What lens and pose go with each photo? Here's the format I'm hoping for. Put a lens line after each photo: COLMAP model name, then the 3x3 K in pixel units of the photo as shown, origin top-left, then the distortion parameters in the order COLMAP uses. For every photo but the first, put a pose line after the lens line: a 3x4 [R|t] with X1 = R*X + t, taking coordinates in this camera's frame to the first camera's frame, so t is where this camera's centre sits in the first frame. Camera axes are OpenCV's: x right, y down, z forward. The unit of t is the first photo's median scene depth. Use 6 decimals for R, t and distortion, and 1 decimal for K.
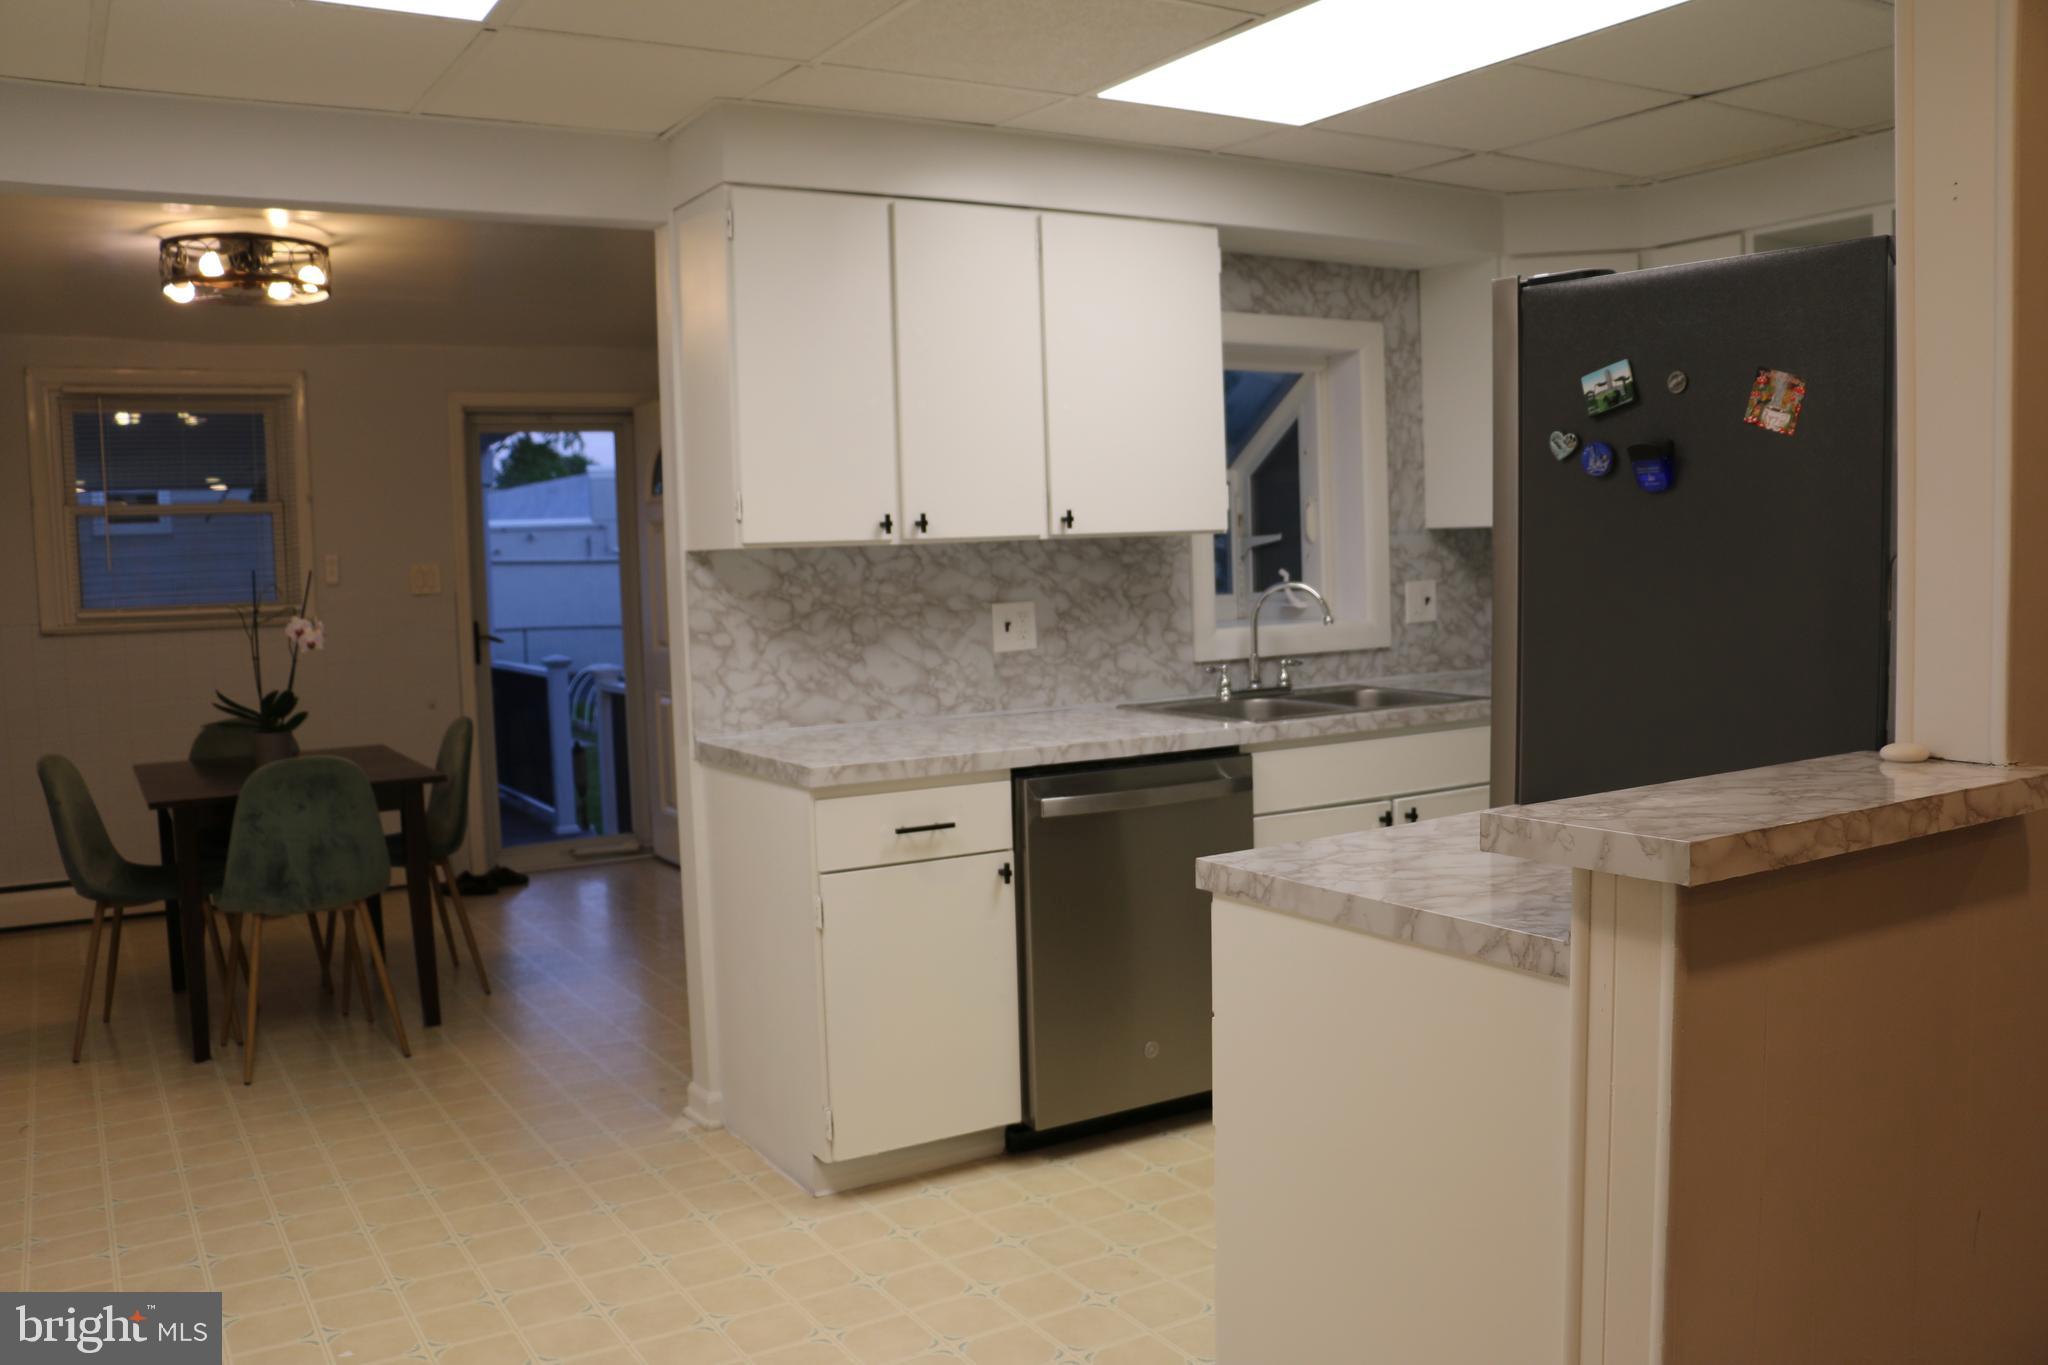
lens RADIAL K [[1673.2, 0, 1024.0], [0, 1673.2, 682.5], [0, 0, 1]] dist [-0.177858, 0.134843]
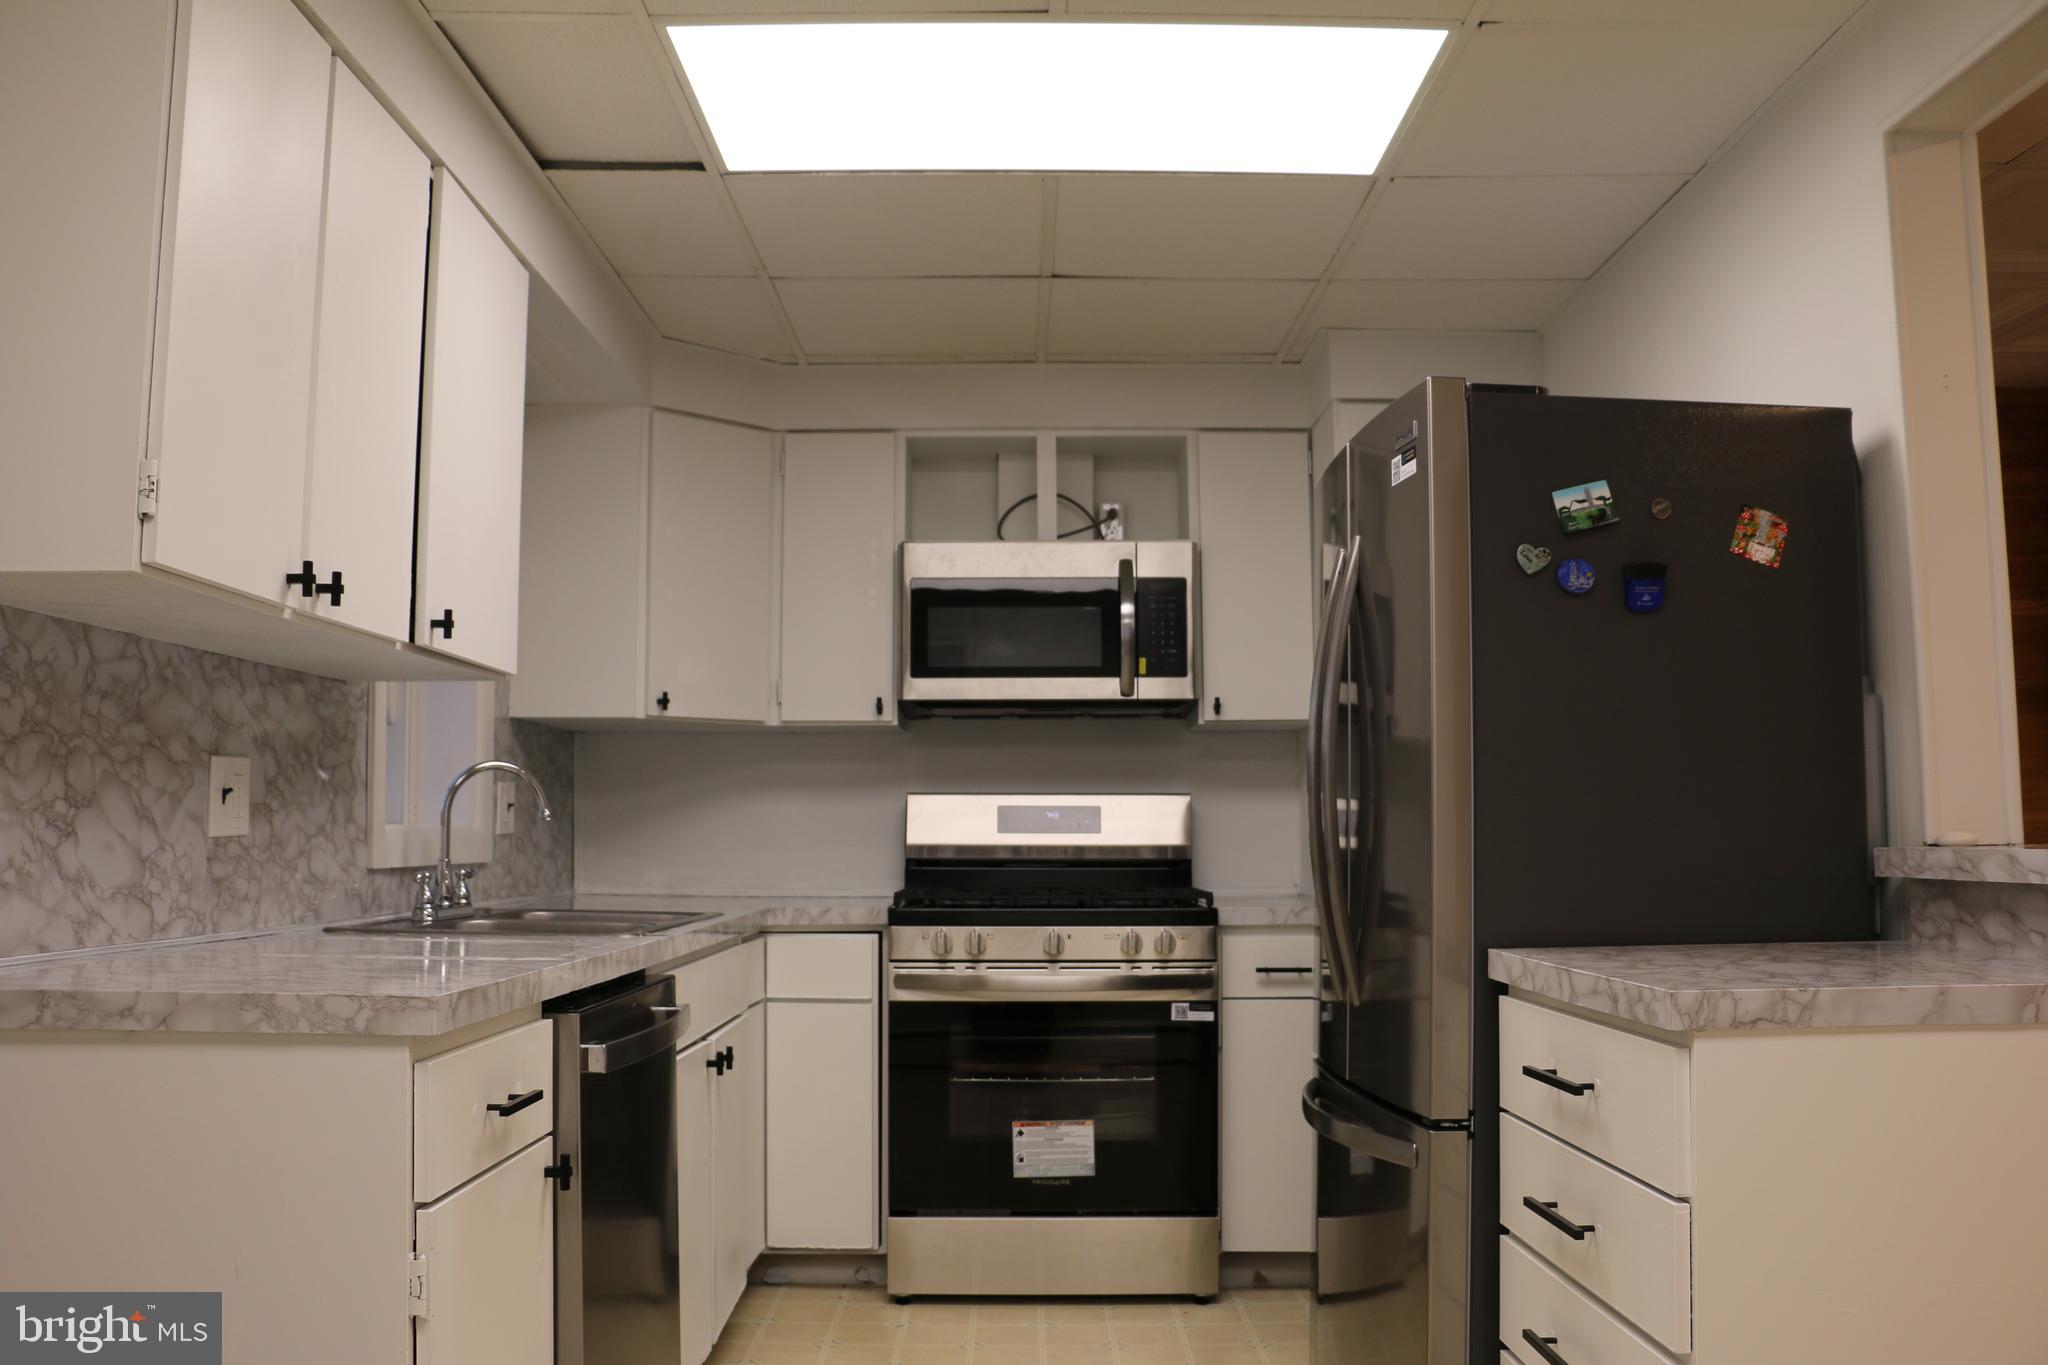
lens RADIAL K [[1673.2, 0, 1024.0], [0, 1673.2, 682.5], [0, 0, 1]] dist [-0.177858, 0.134843]
pose [[0.519154, 0.105162, 0.848187, -0.382686], [0.055431, 0.986169, -0.156197, 0.036139], [-0.852882, 0.128106, 0.506144, 0.471755]]
